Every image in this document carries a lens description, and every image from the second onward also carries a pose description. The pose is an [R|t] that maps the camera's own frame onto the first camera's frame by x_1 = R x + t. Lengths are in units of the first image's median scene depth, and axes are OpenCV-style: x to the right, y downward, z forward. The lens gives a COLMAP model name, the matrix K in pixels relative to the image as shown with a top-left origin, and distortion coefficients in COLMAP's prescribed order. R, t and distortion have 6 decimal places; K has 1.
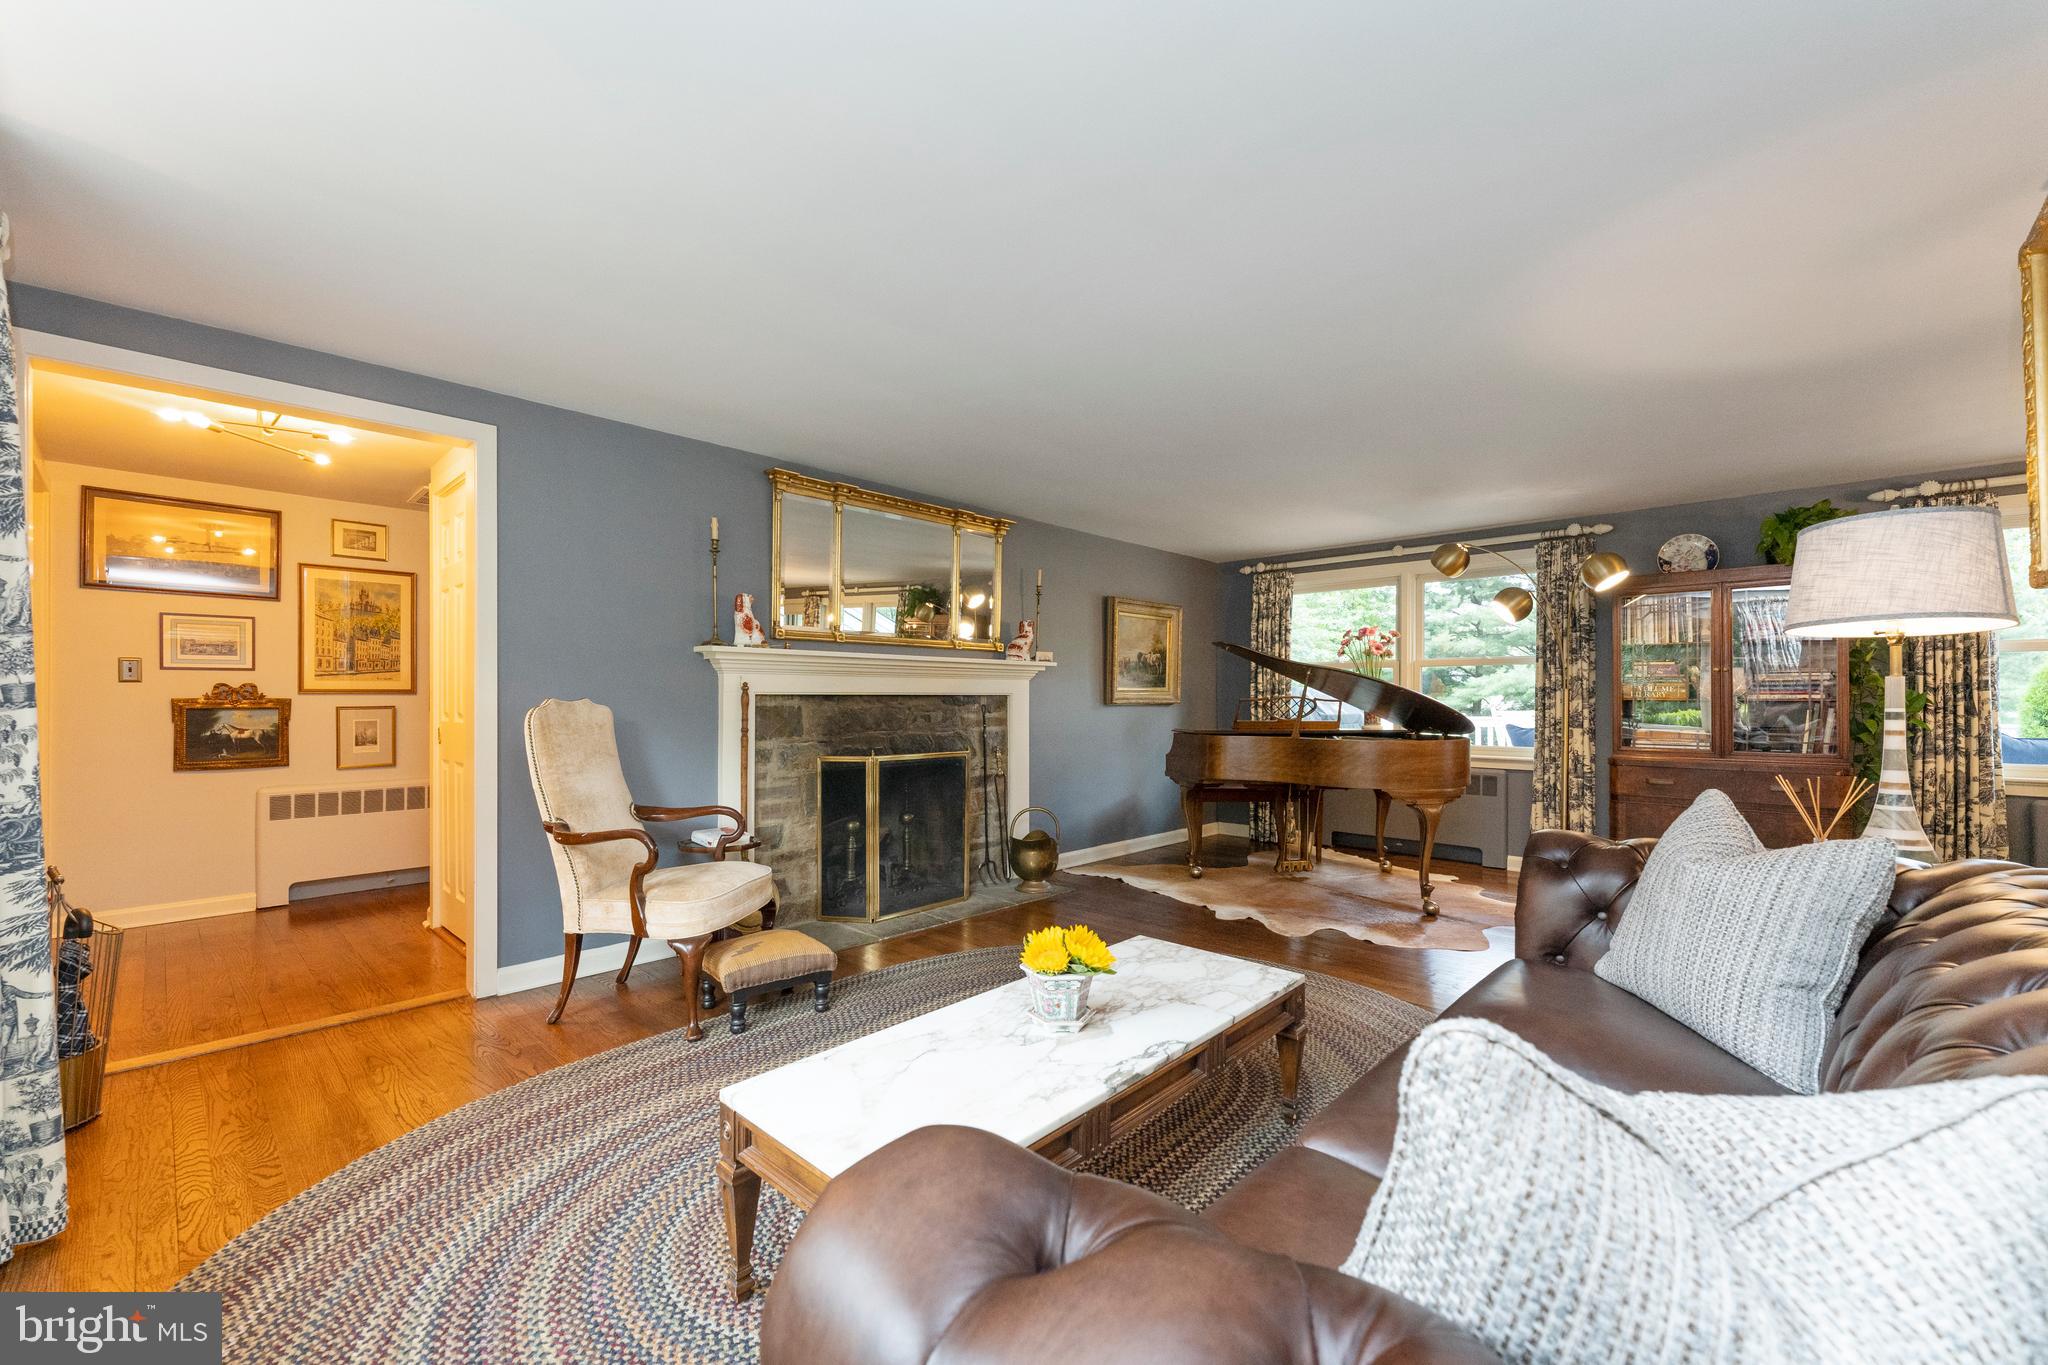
lens RADIAL K [[810.5, 0, 1008.8], [0, 810.5, 697.0], [0, 0, 1]] dist [0.002833, 0.000111]
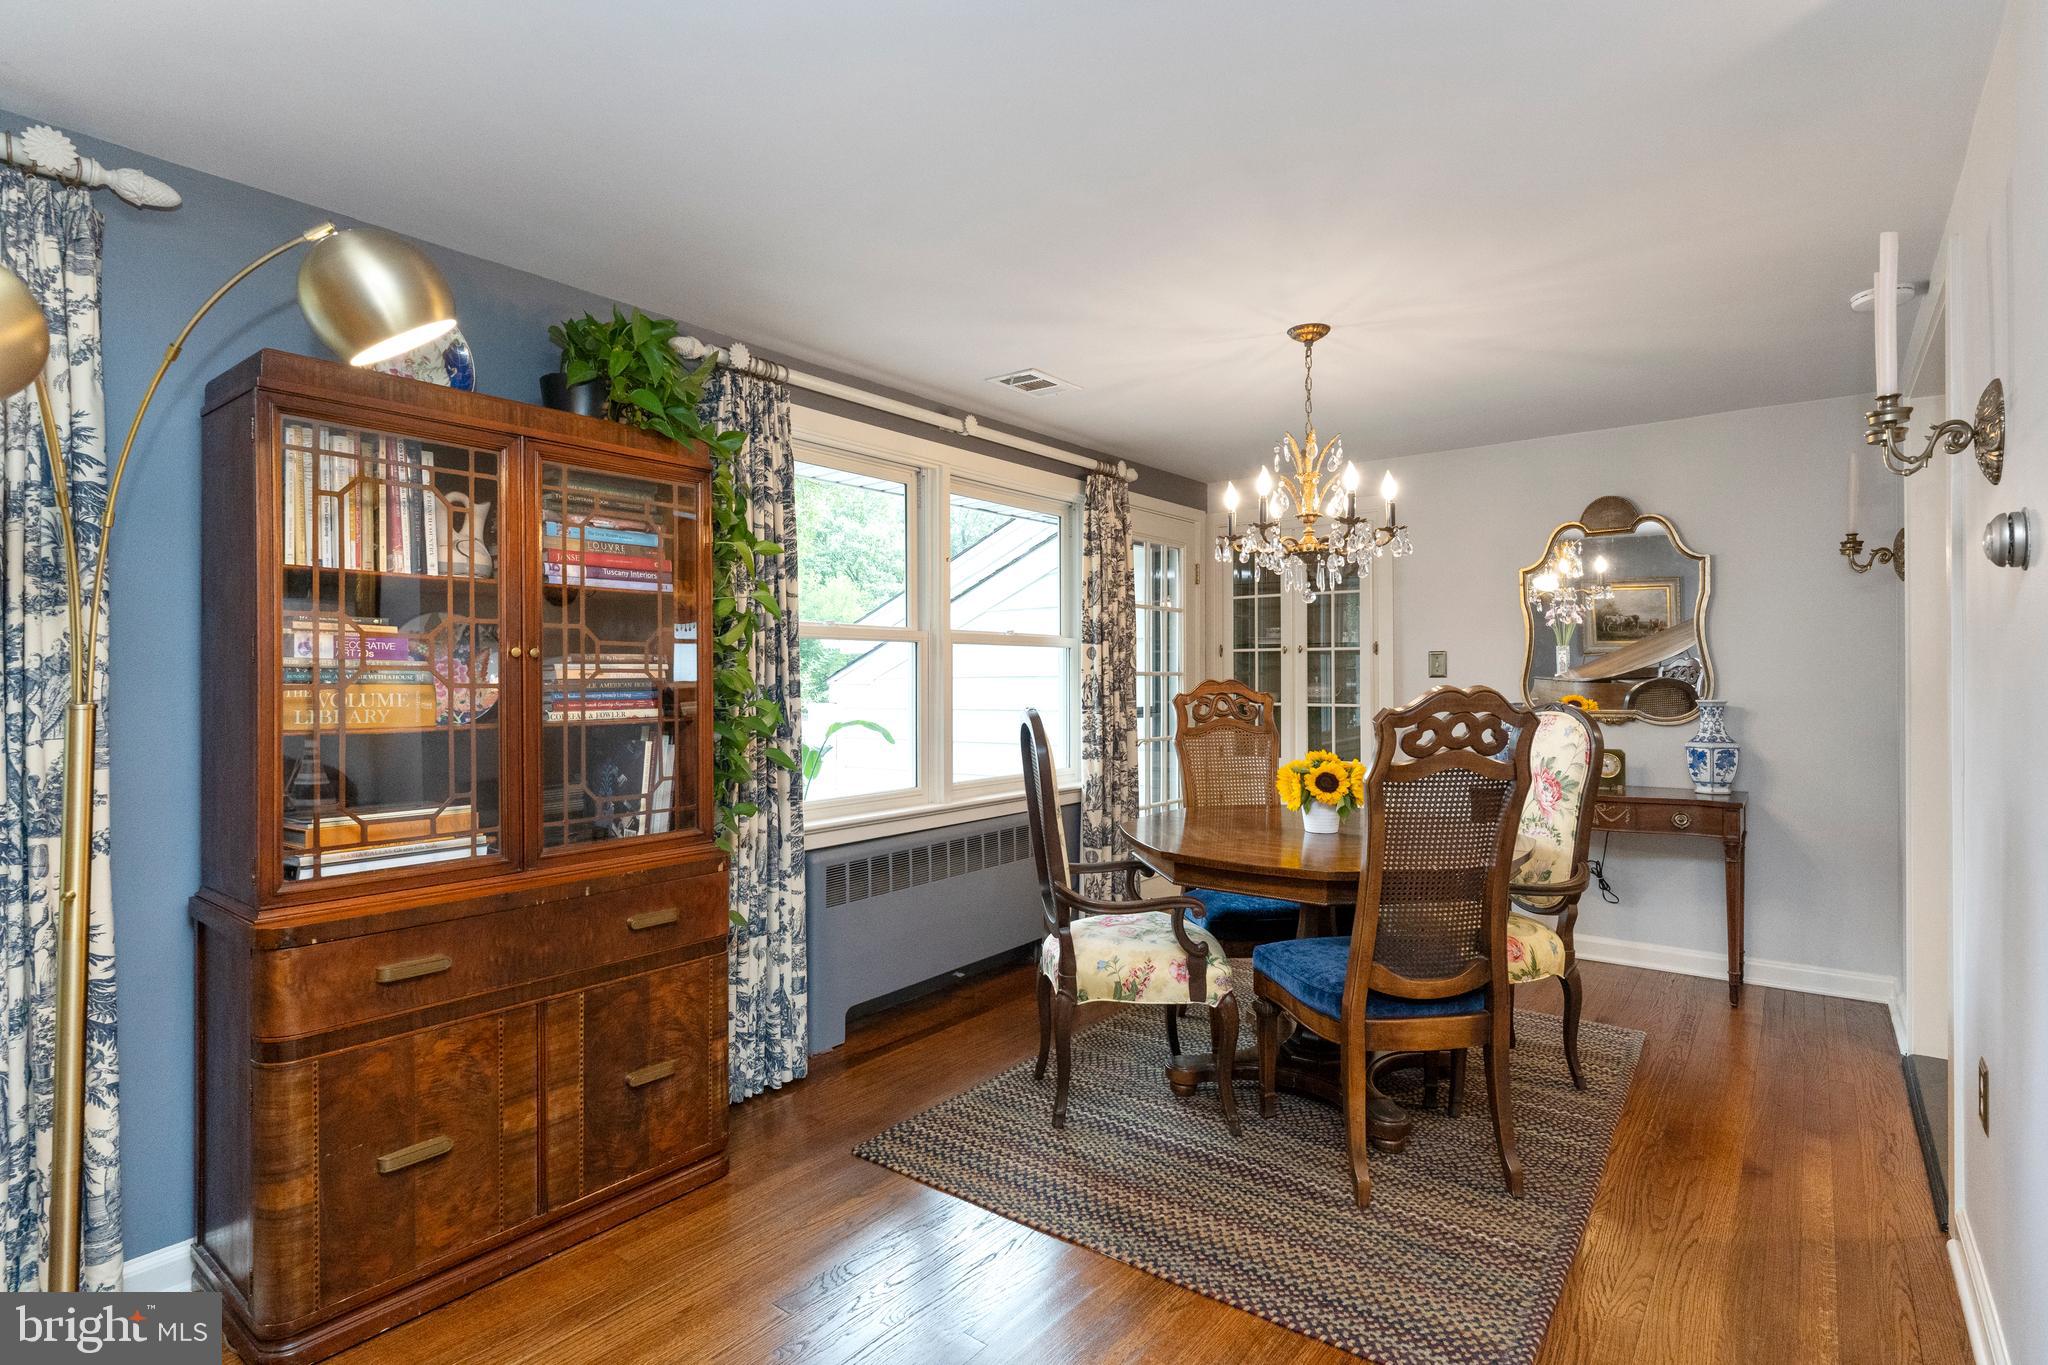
lens RADIAL K [[985.2, 0, 1021.4], [0, 985.2, 673.1], [0, 0, 1]] dist [0.000678, -0.000349]
pose [[-0.092741, 0.003220, 0.995685, 0.387913], [-0.001768, 0.999993, -0.003398, -0.023422], [-0.995689, -0.002076, -0.092735, 0.843064]]
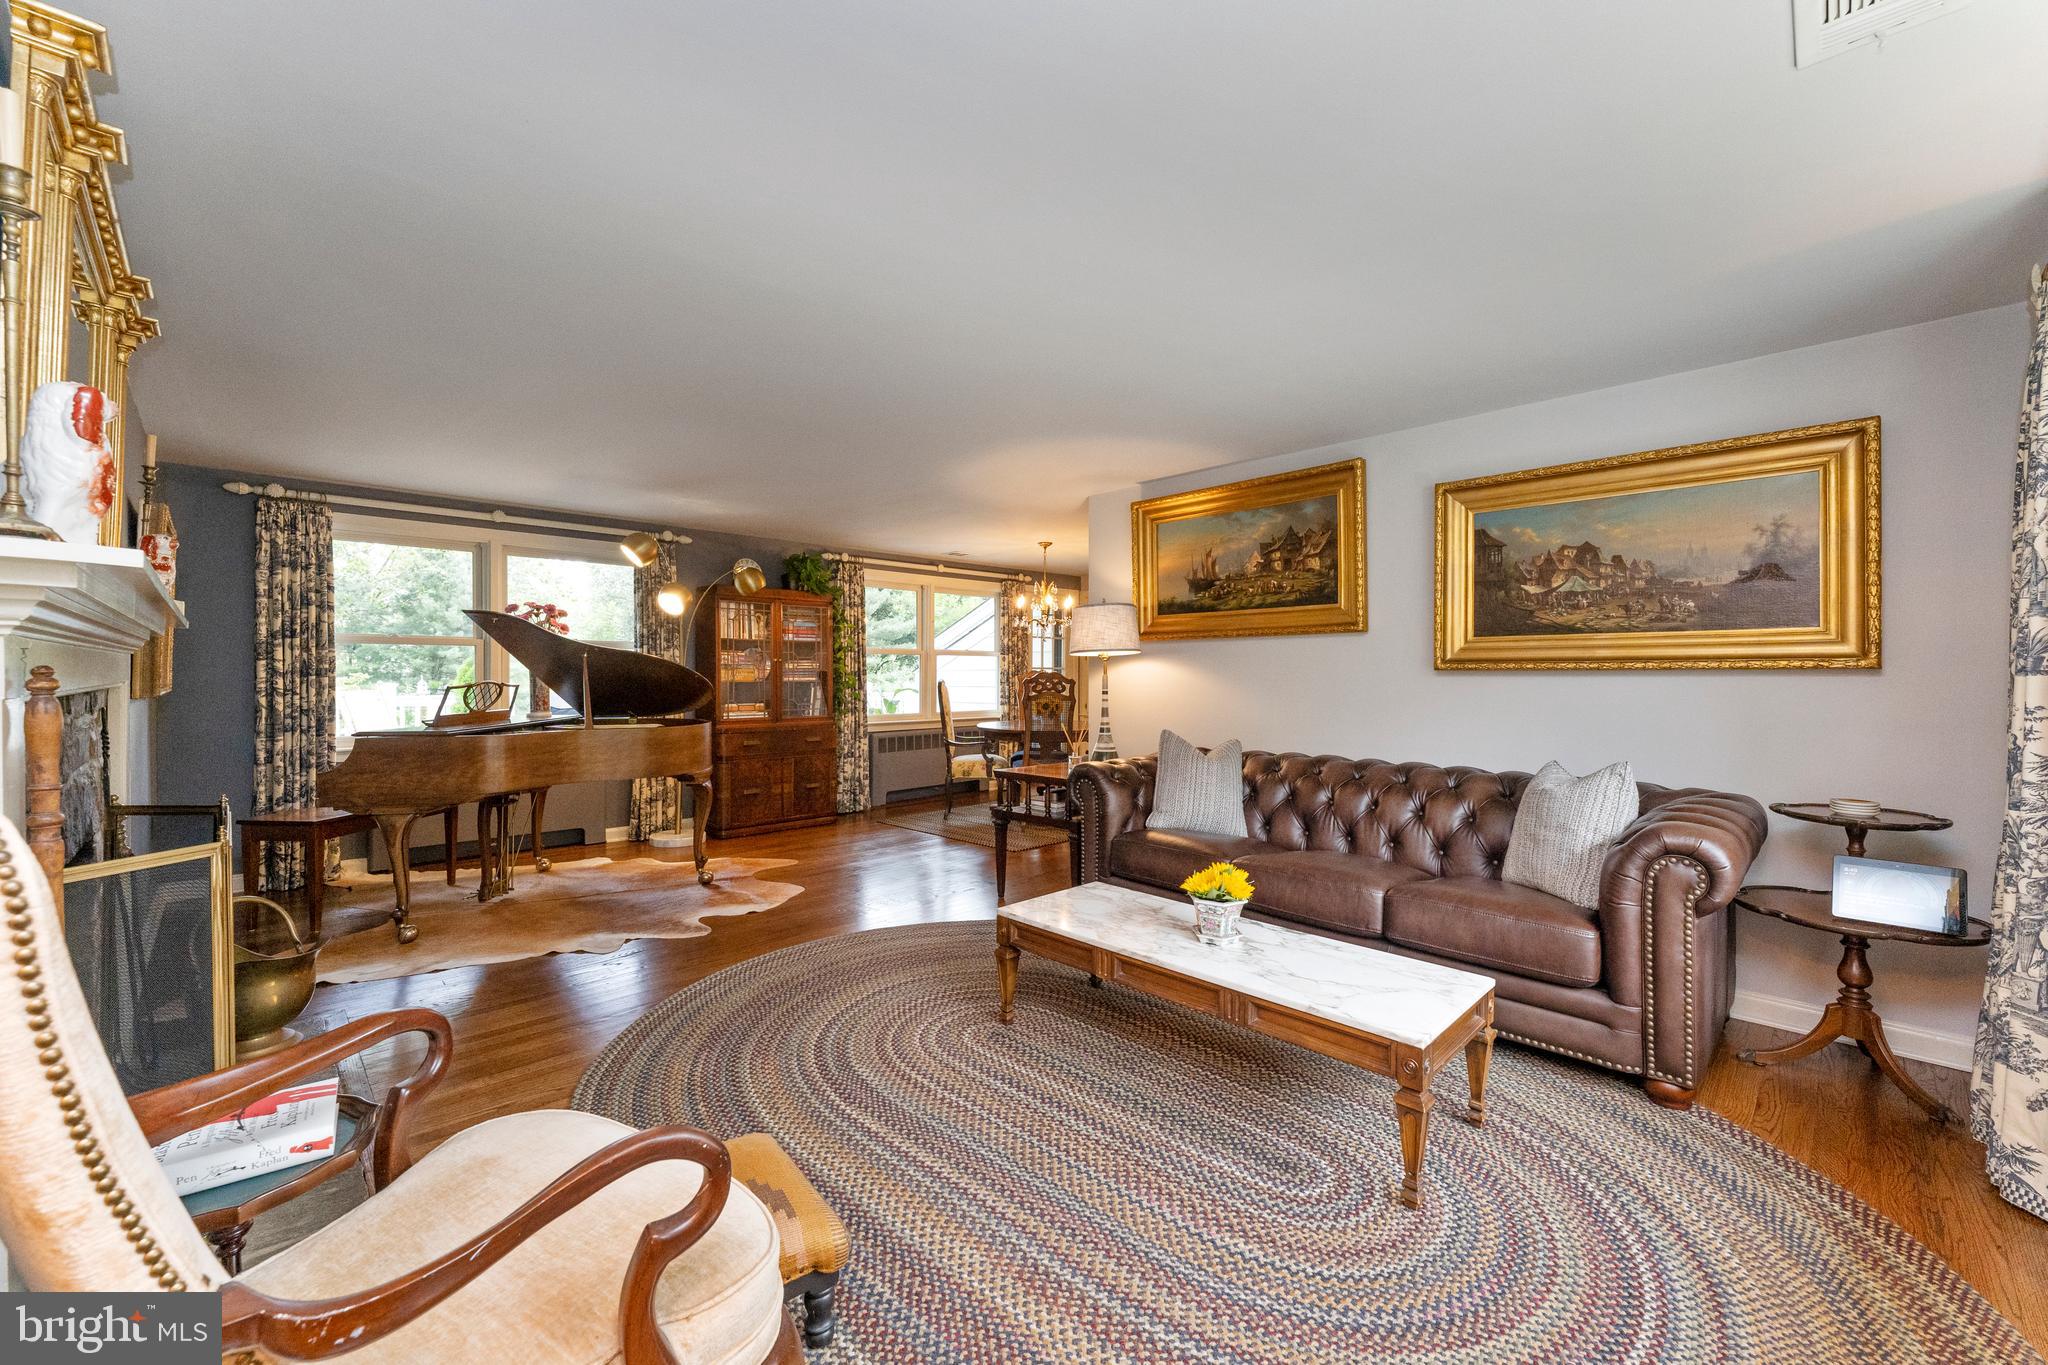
lens RADIAL K [[810.5, 0, 1025.2], [0, 810.5, 677.0], [0, 0, 1]] dist [0.002833, 0.000111]
pose [[0.045396, -0.006637, 0.998947, -0.546940], [-0.006182, 0.999957, 0.006925, -0.017739], [-0.998950, -0.006490, 0.045353, 0.530627]]
